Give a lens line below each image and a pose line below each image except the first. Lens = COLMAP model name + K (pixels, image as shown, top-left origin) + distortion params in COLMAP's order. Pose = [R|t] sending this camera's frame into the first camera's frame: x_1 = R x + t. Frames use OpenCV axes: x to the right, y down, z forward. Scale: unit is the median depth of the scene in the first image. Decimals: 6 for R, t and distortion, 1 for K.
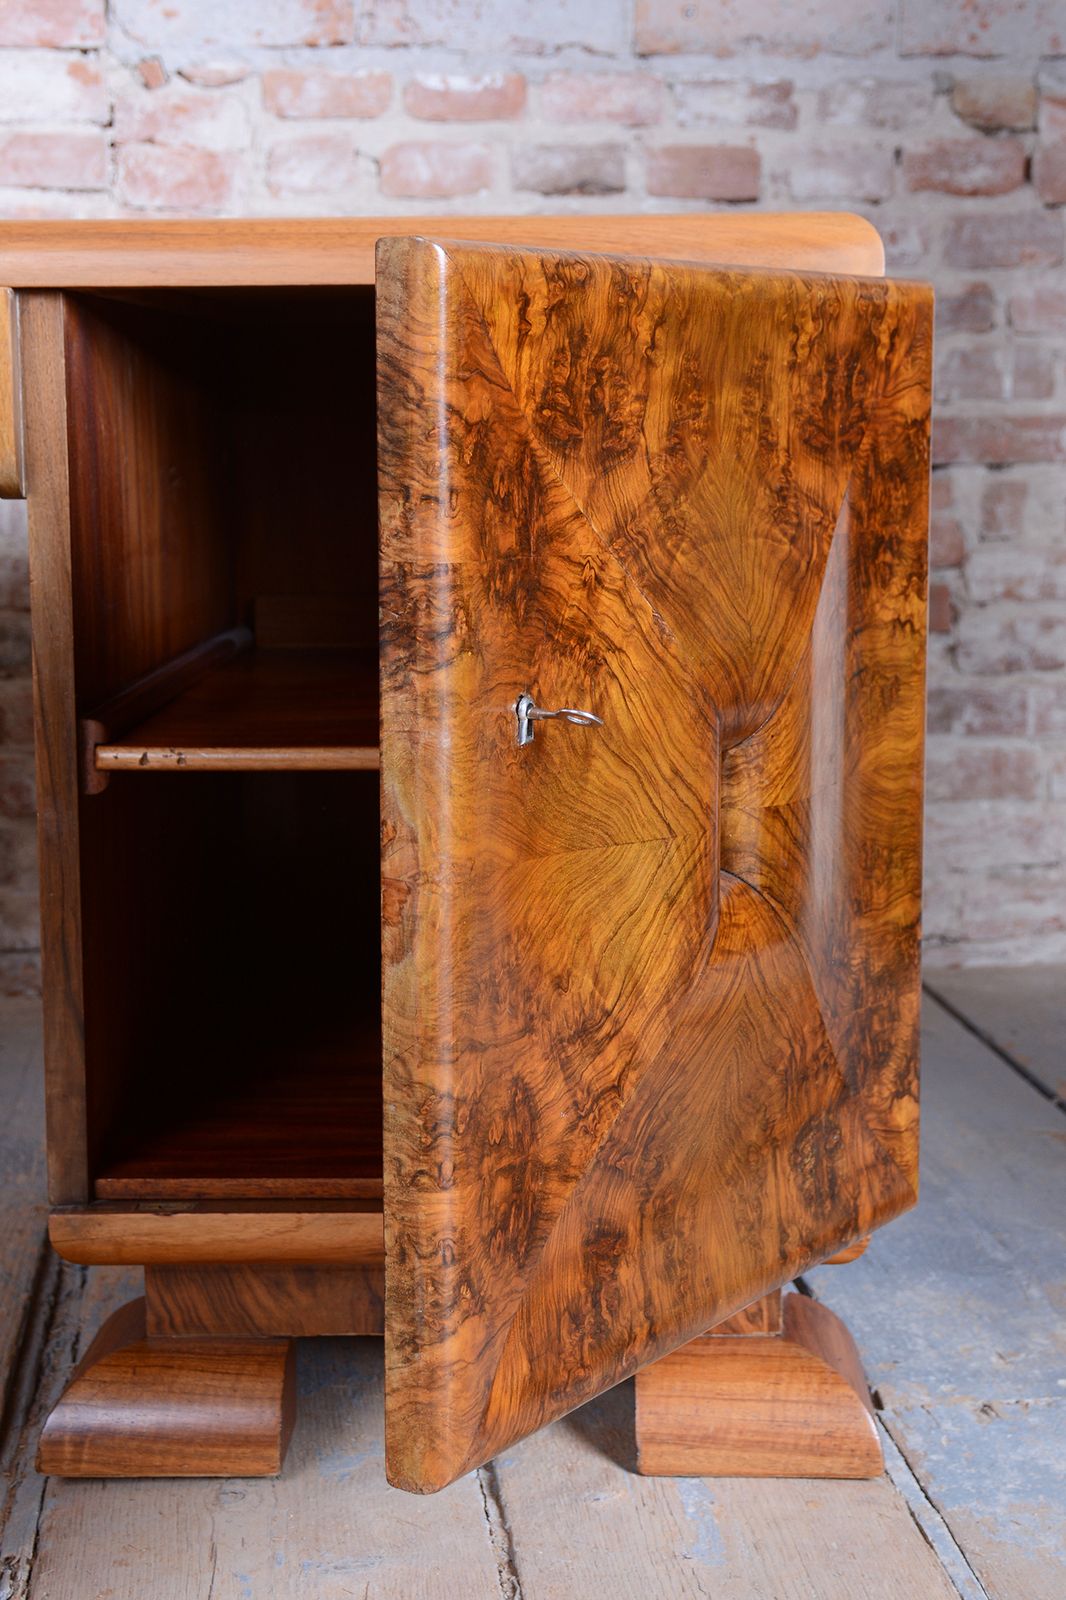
lens RADIAL K [[2711.5, 0, 516.3], [0, 2711.5, 806.0], [0, 0, 1]] dist [0.136587, 0.000000]
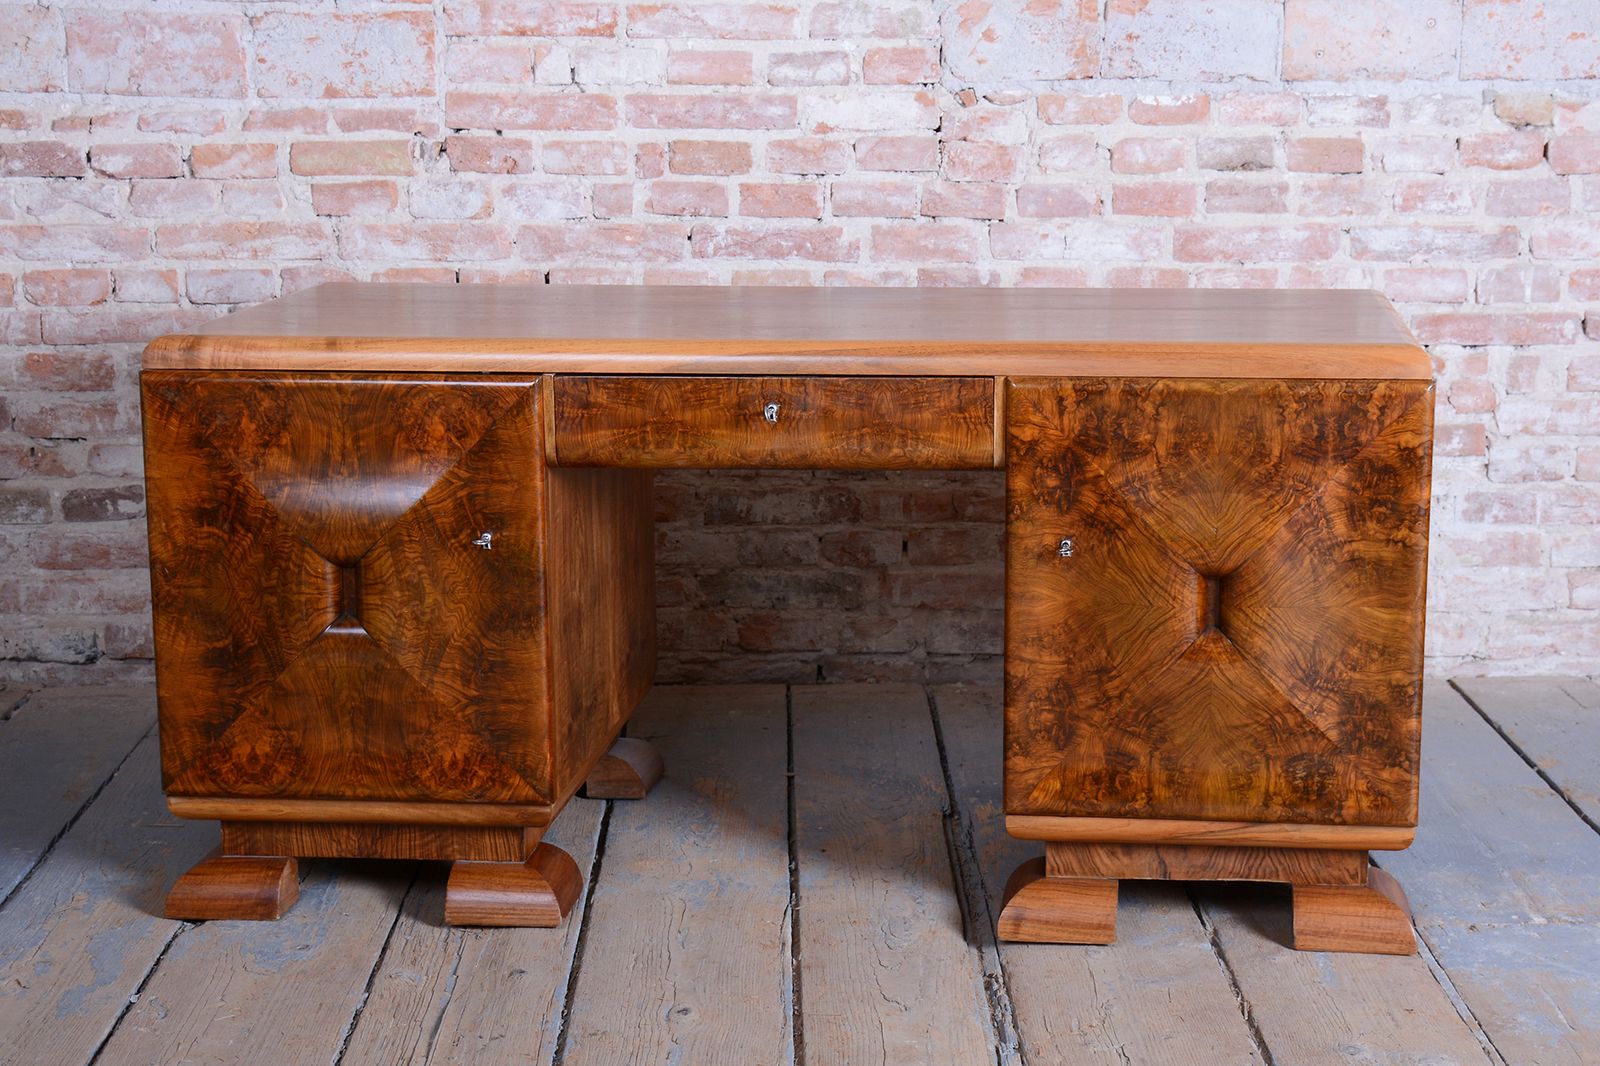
lens RADIAL K [[2910.7, 0, 778.9], [0, 2910.7, 586.6], [0, 0, 1]] dist [0.111654, 0.000000]
pose [[0.995597, 0.021375, -0.091262, -0.081474], [-0.016267, 0.998278, 0.056356, -0.080346], [0.092309, -0.054623, 0.994231, -0.670303]]
